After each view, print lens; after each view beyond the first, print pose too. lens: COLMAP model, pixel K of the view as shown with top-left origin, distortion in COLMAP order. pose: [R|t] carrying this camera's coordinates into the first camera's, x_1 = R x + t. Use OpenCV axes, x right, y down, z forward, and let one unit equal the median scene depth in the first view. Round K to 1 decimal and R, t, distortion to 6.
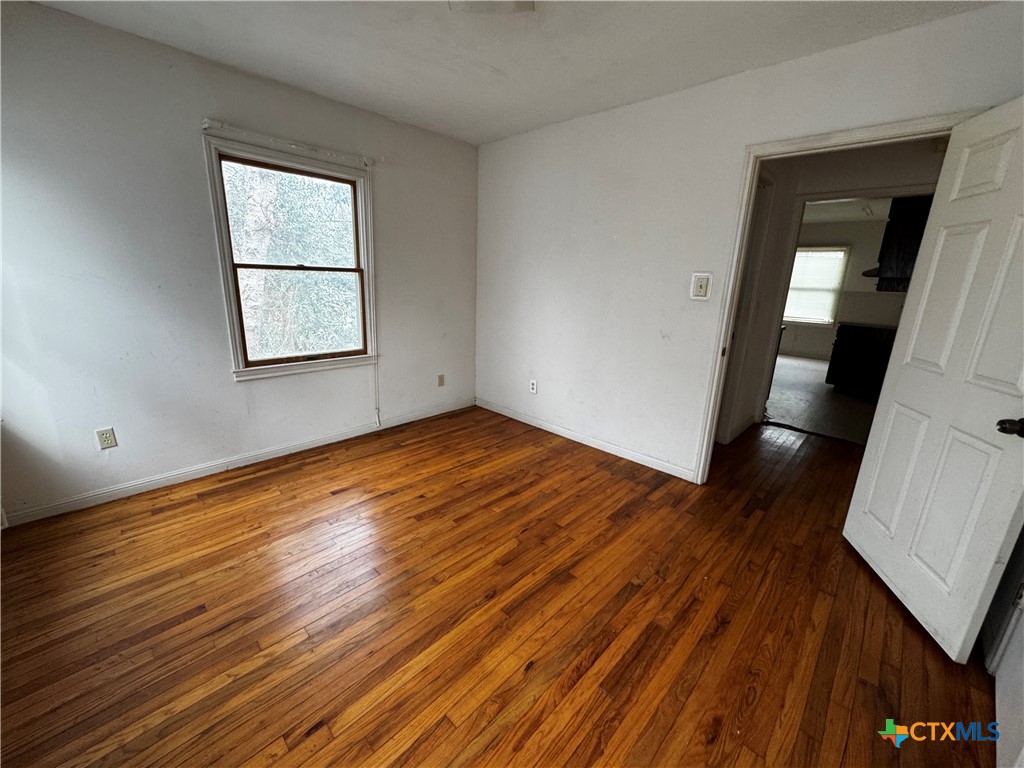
lens RADIAL K [[407.8, 0, 512.3], [0, 407.8, 380.1], [0, 0, 1]] dist [-0.002397, -0.000753]
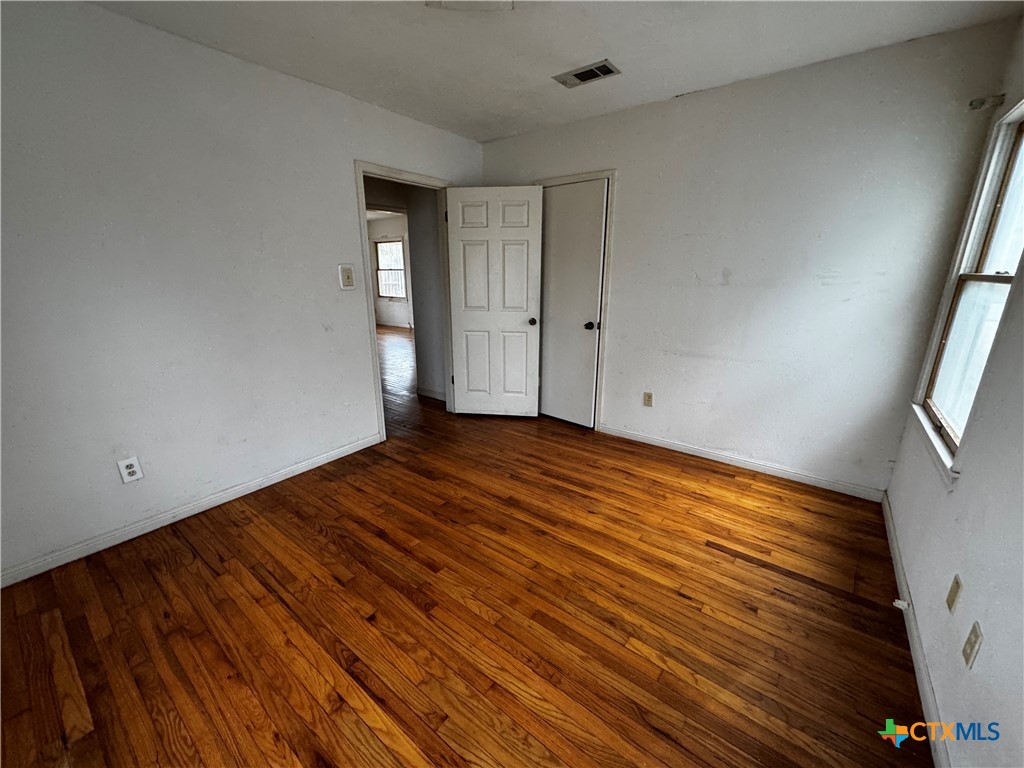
lens RADIAL K [[407.8, 0, 512.4], [0, 407.8, 381.8], [0, 0, 1]] dist [-0.002397, -0.000753]
pose [[-0.112281, -0.301220, 0.946921, -0.825895], [0.244016, 0.915409, 0.320130, -0.242091], [-0.963249, 0.267008, -0.029281, 0.757763]]
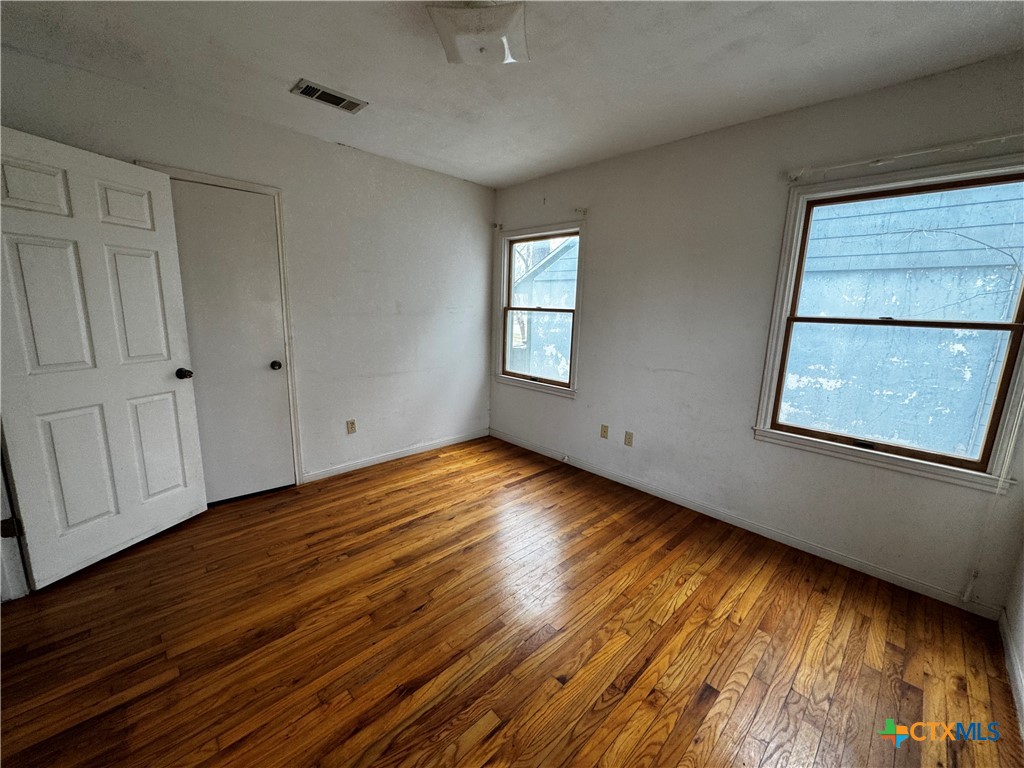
lens RADIAL K [[407.8, 0, 511.4], [0, 407.8, 383.4], [0, 0, 1]] dist [-0.002397, -0.000753]
pose [[-0.997289, -0.070187, 0.022089, -0.140205], [-0.054074, 0.902692, 0.426875, -0.399152], [-0.049901, 0.424523, -0.904041, 1.484207]]
